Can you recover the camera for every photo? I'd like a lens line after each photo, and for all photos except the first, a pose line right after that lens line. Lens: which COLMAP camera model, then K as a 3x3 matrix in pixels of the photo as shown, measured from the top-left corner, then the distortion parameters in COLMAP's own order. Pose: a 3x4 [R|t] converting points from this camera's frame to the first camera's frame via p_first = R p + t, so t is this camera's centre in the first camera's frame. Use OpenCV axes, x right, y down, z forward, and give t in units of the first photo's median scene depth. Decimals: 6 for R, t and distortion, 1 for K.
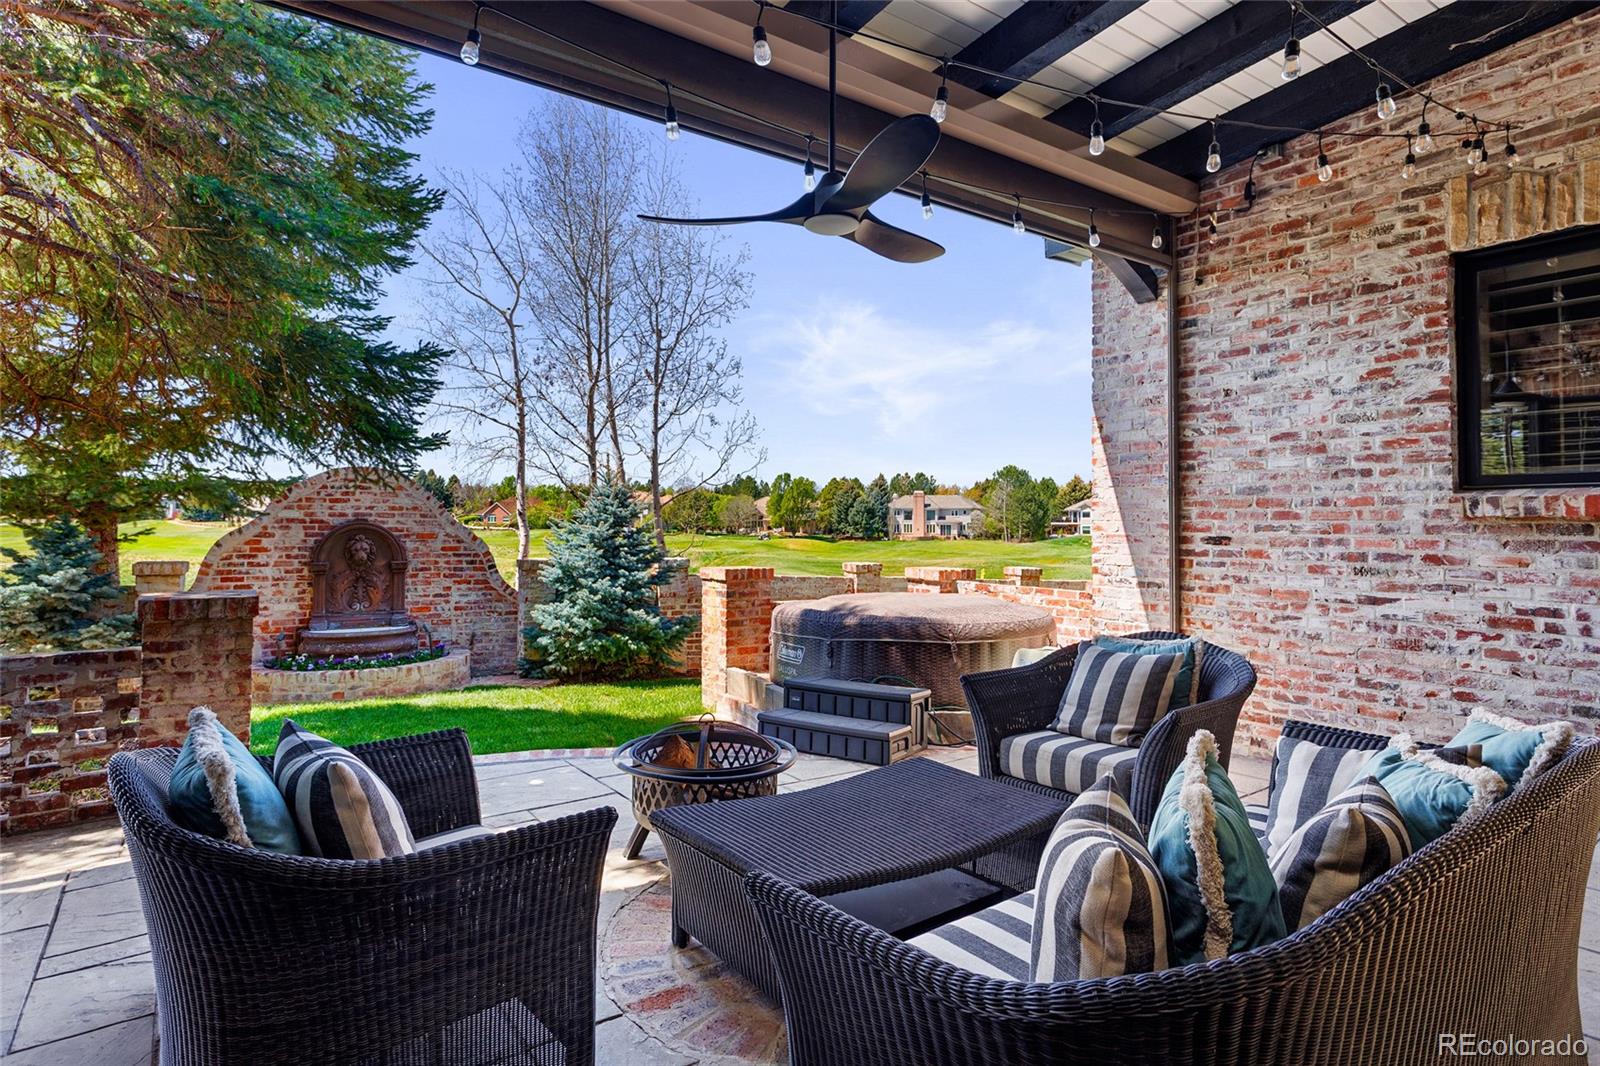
lens RADIAL K [[849.1, 0, 848.0], [0, 849.1, 497.2], [0, 0, 1]] dist [0.005828, -0.000458]
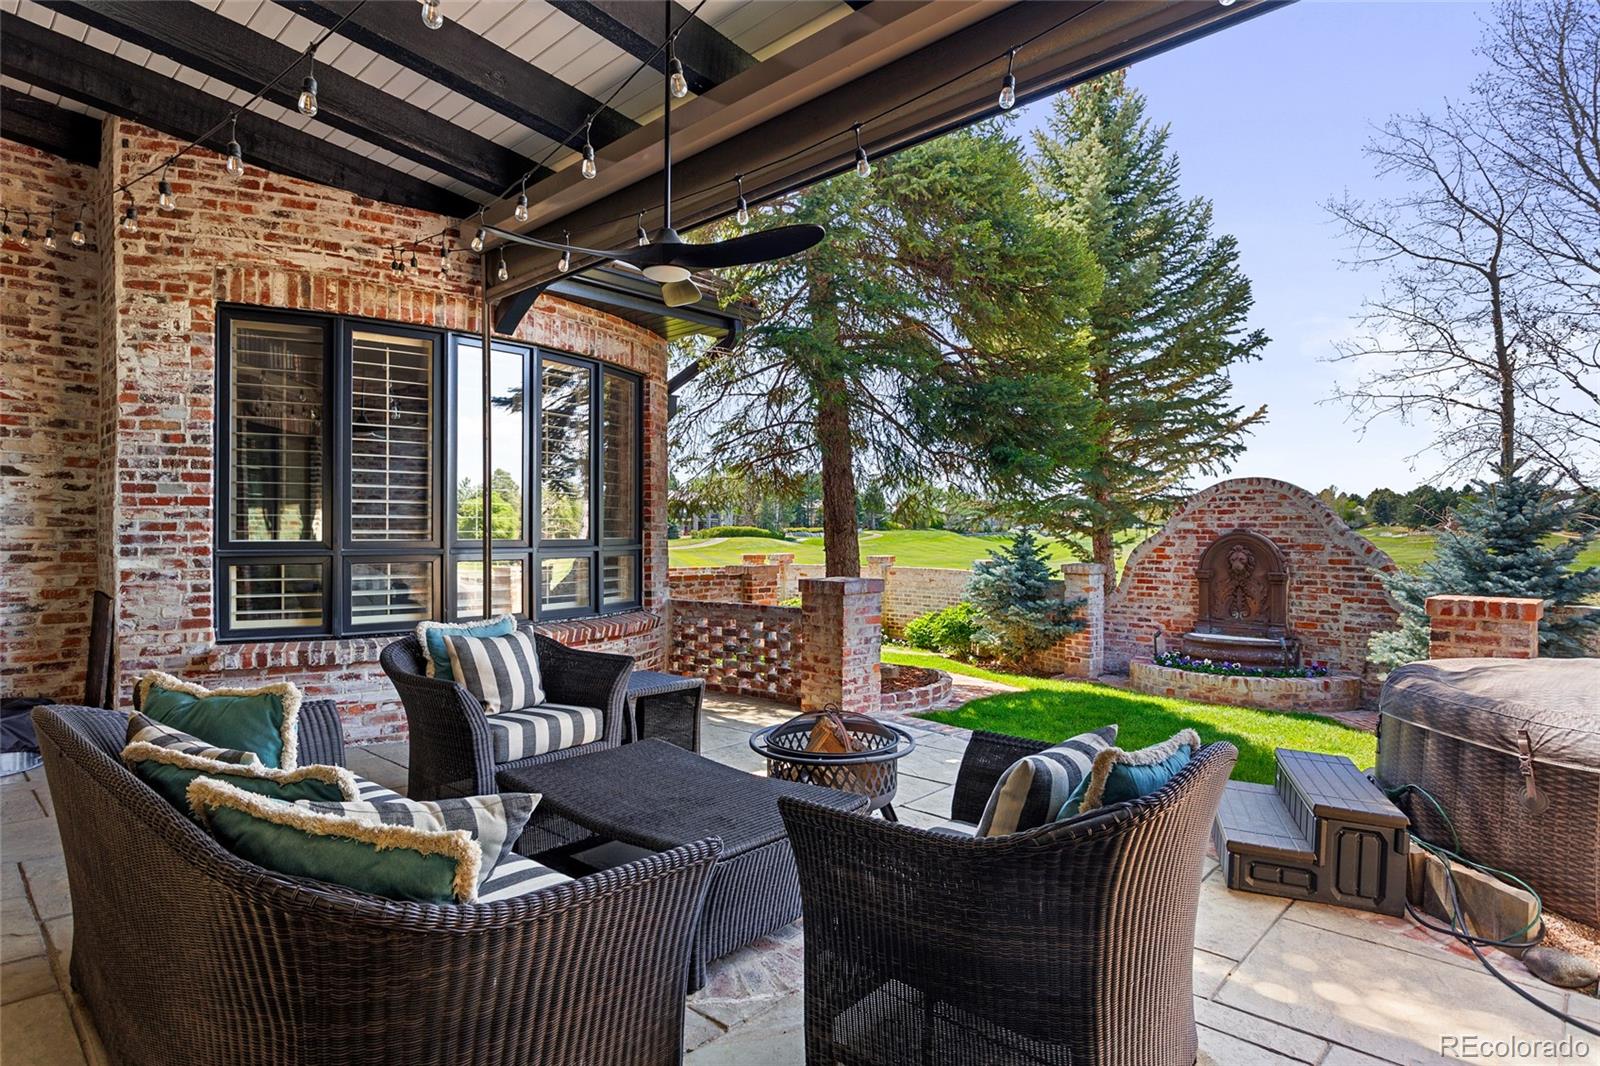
lens RADIAL K [[849.1, 0, 779.0], [0, 849.1, 530.8], [0, 0, 1]] dist [0.005828, -0.000458]
pose [[0.159522, -0.009299, -0.987151, 0.339541], [0.028904, 0.999571, -0.004746, 0.016063], [0.986771, -0.027776, 0.159722, 0.292127]]
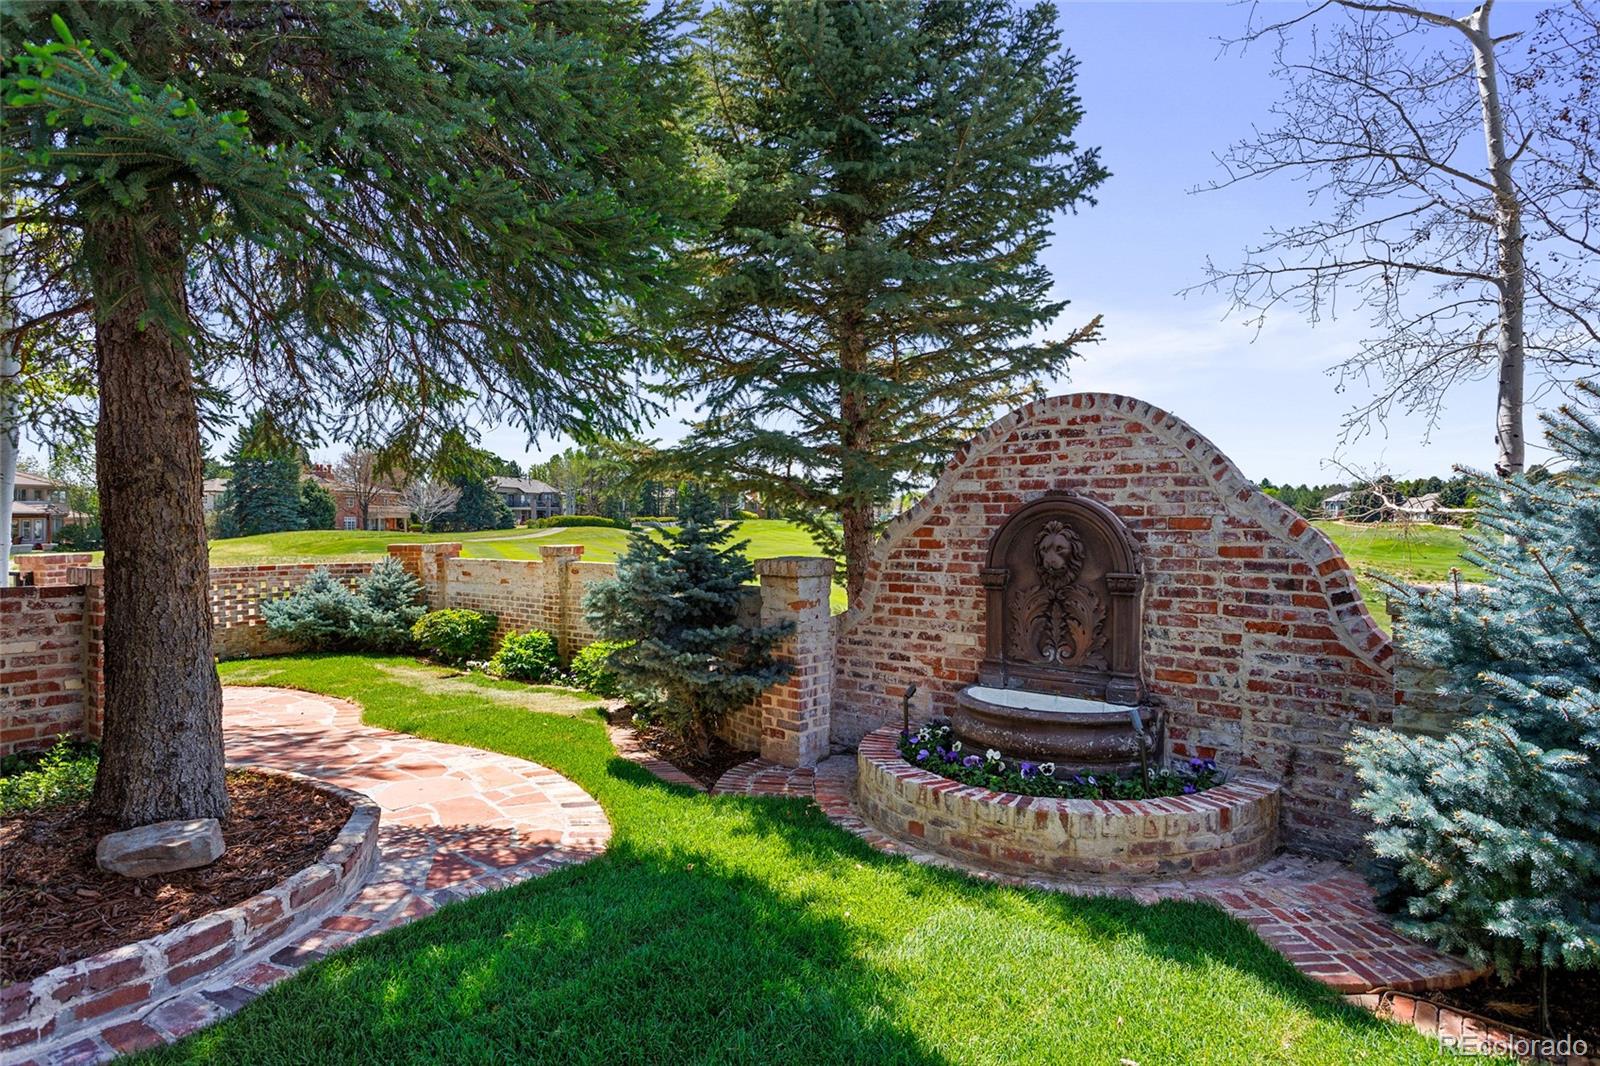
lens RADIAL K [[849.1, 0, 765.5], [0, 849.1, 531.9], [0, 0, 1]] dist [0.005828, -0.000458]
pose [[0.304008, 0.002909, -0.952665, -0.119469], [0.030516, 0.999452, 0.012790, 0.038652], [0.952181, -0.032960, 0.303752, 0.657342]]
